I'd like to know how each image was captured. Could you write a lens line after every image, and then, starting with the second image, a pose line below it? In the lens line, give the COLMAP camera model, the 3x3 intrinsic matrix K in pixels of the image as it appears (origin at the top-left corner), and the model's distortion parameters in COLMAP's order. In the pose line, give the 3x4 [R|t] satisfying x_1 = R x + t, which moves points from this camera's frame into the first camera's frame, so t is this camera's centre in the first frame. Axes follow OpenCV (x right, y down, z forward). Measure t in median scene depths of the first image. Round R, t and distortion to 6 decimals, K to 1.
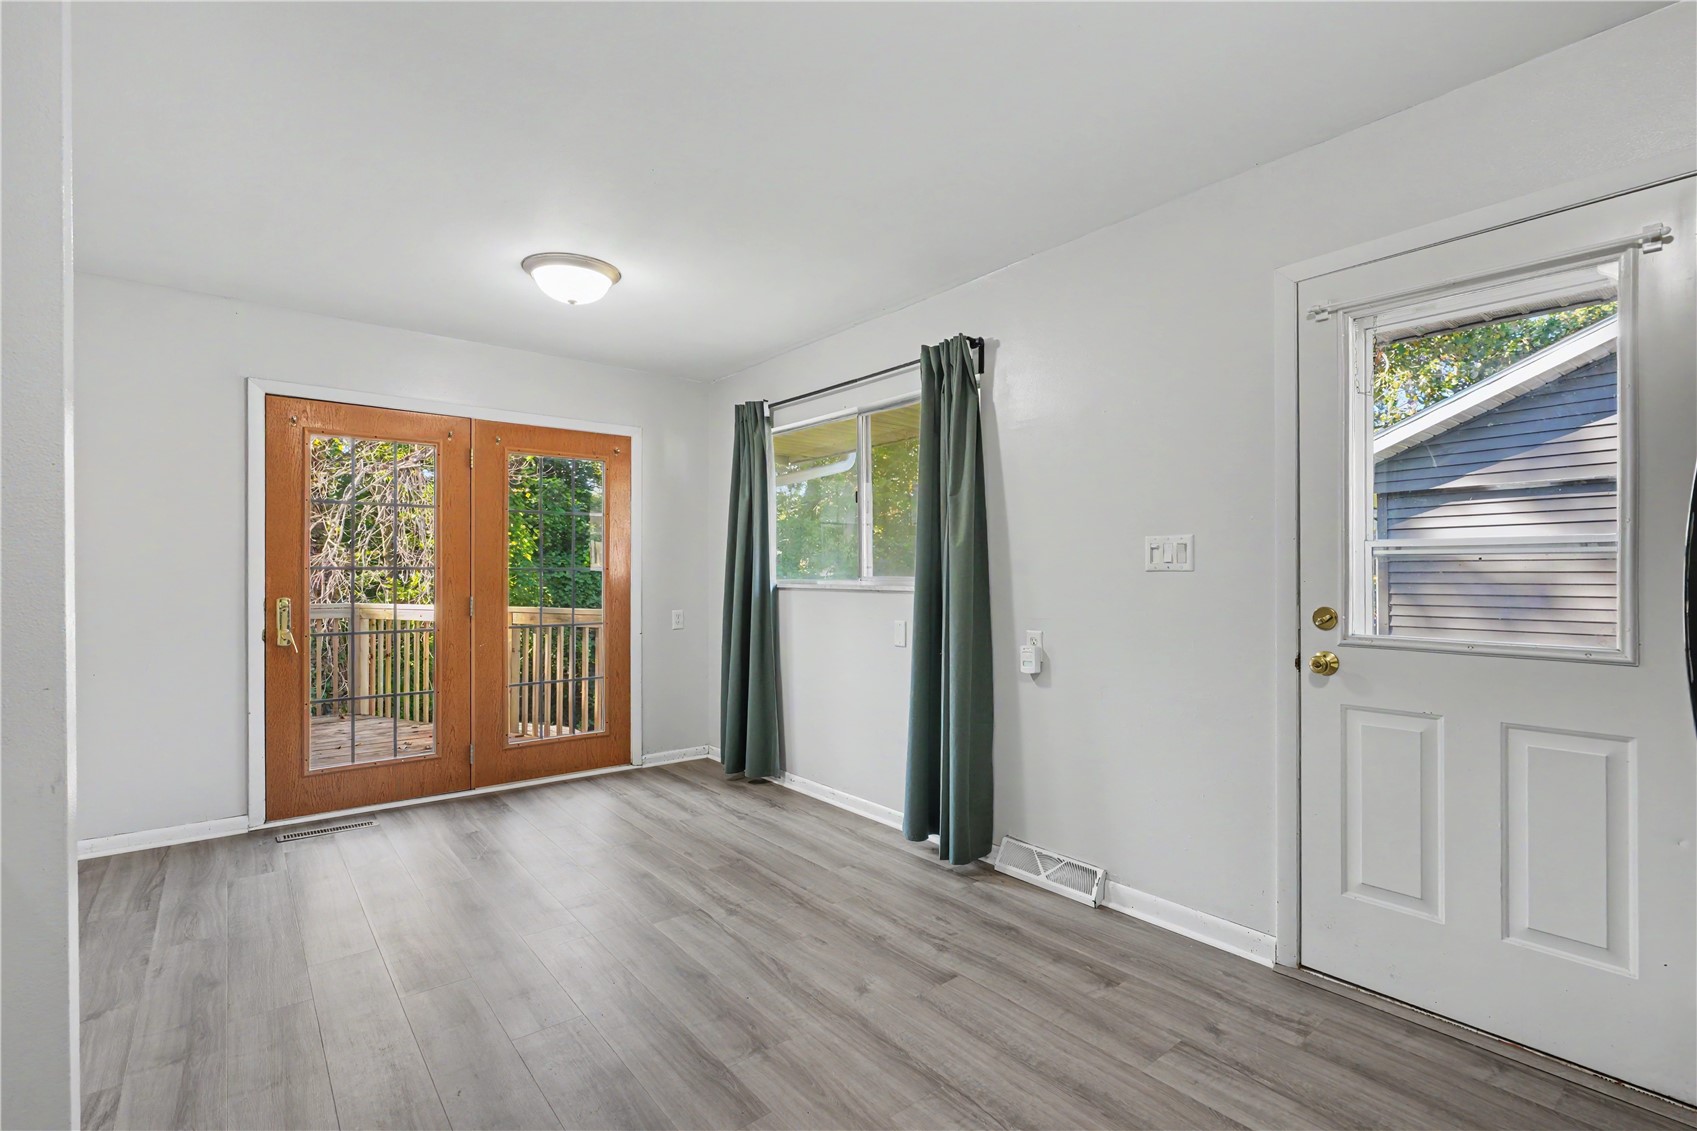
lens RADIAL K [[780.2, 0, 854.2], [0, 780.2, 566.8], [0, 0, 1]] dist [-0.002488, 0.000769]
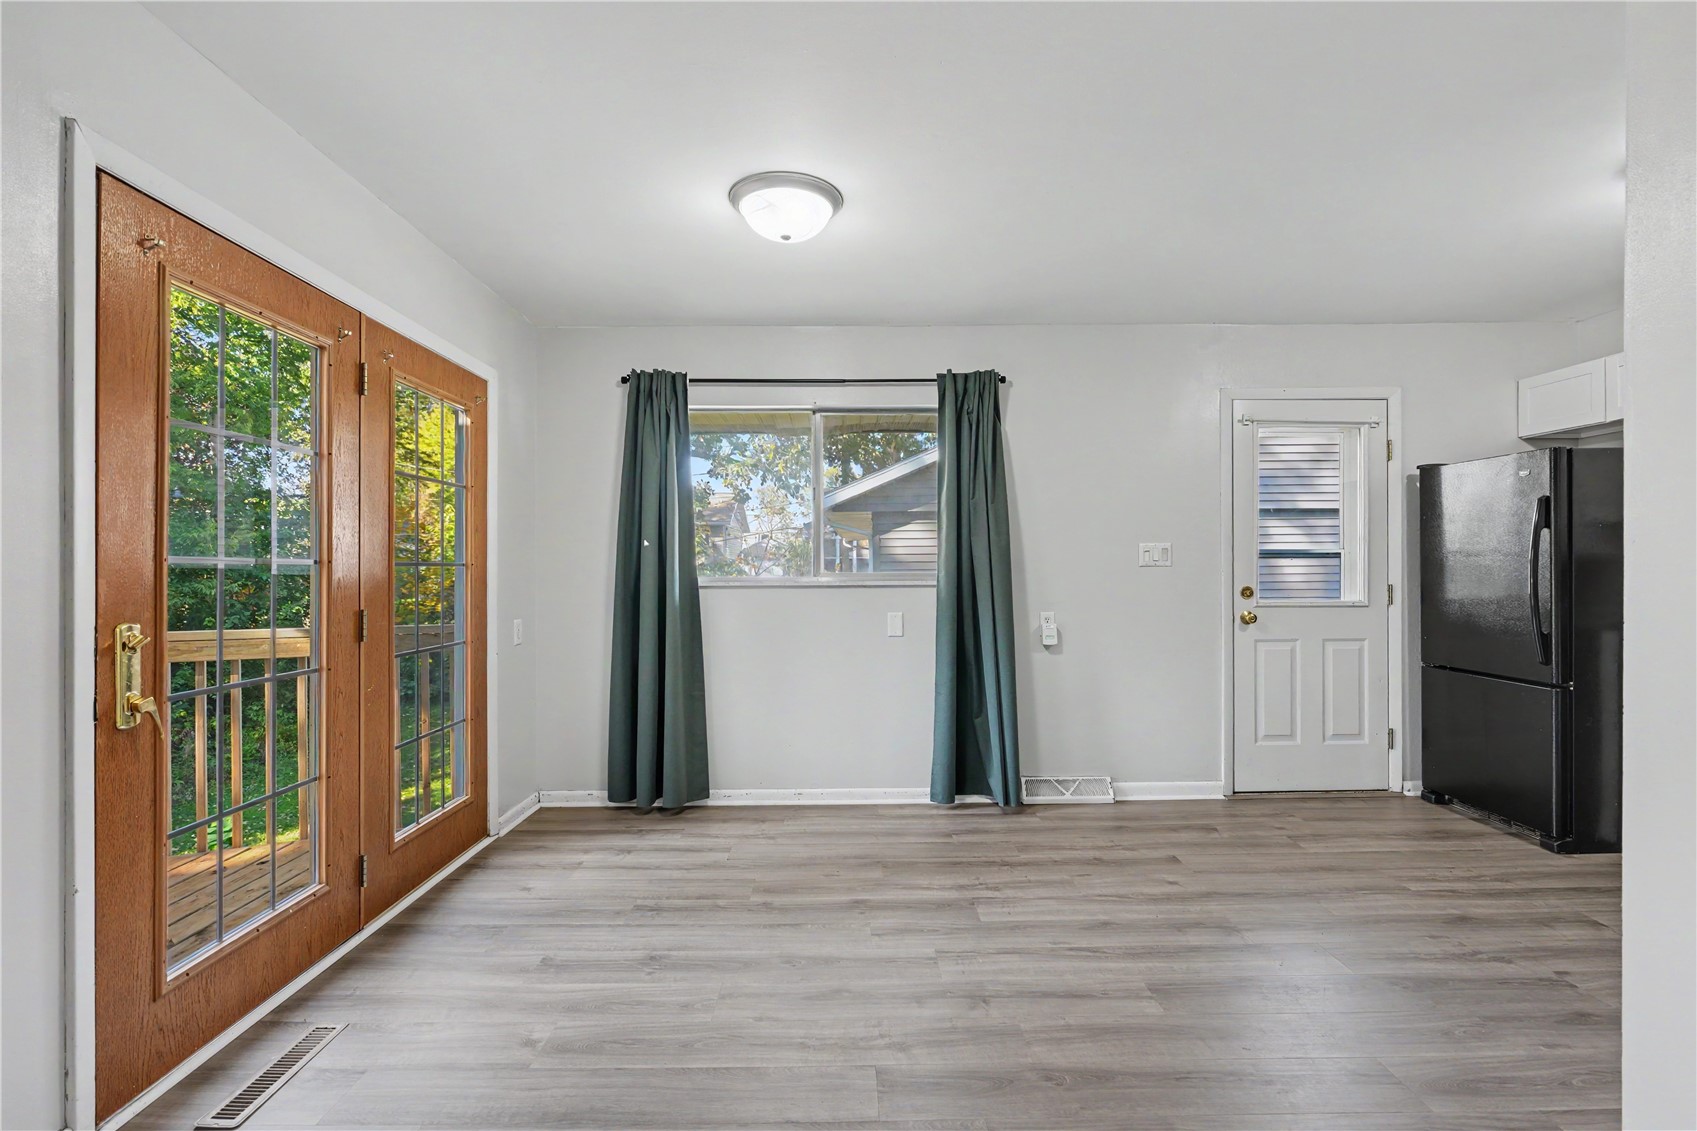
lens RADIAL K [[780.2, 0, 854.3], [0, 780.2, 567.7], [0, 0, 1]] dist [-0.002488, 0.000769]
pose [[0.613422, -0.000052, 0.789755, -1.106413], [-0.000994, 0.999999, 0.000838, 0.006917], [-0.789754, -0.001300, 0.613422, 0.500857]]
